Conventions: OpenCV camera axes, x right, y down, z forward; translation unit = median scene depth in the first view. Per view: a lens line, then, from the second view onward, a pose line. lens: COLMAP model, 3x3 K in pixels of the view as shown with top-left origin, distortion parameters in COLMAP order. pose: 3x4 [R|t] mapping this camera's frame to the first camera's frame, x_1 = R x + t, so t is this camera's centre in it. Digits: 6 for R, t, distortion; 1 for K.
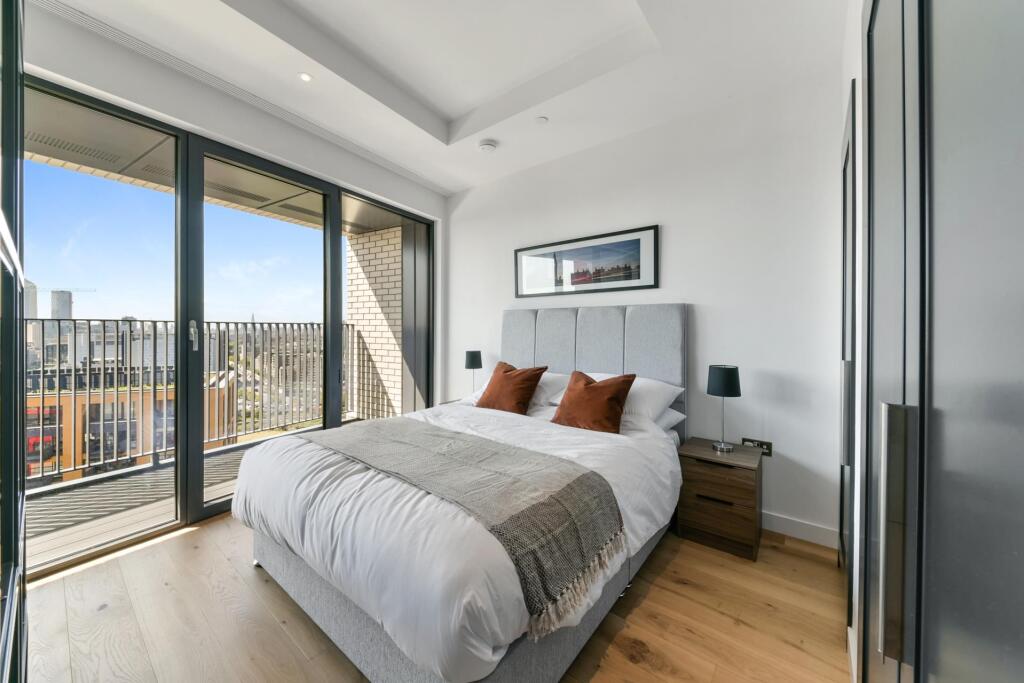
lens RADIAL K [[367.3, 0, 513.0], [0, 367.3, 332.1], [0, 0, 1]] dist [0.000845, -0.002937]
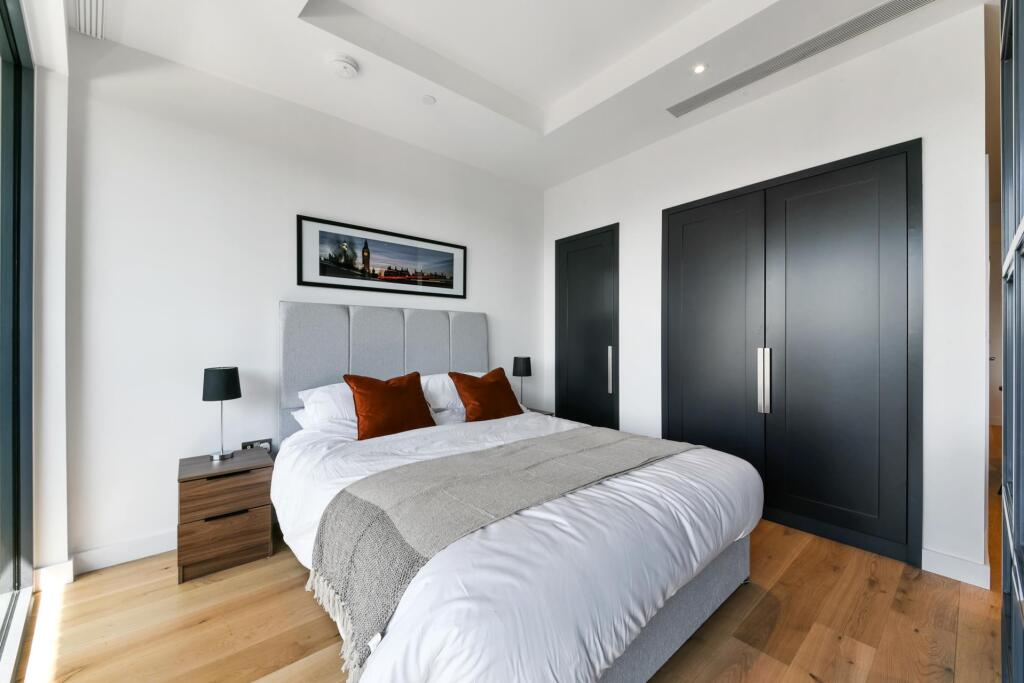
lens RADIAL K [[367.3, 0, 514.0], [0, 367.3, 339.5], [0, 0, 1]] dist [0.000845, -0.002937]
pose [[0.169085, -0.006475, 0.985580, -0.758150], [0.009912, 0.999939, 0.004869, 0.011525], [-0.985552, 0.008945, 0.169139, 0.615204]]
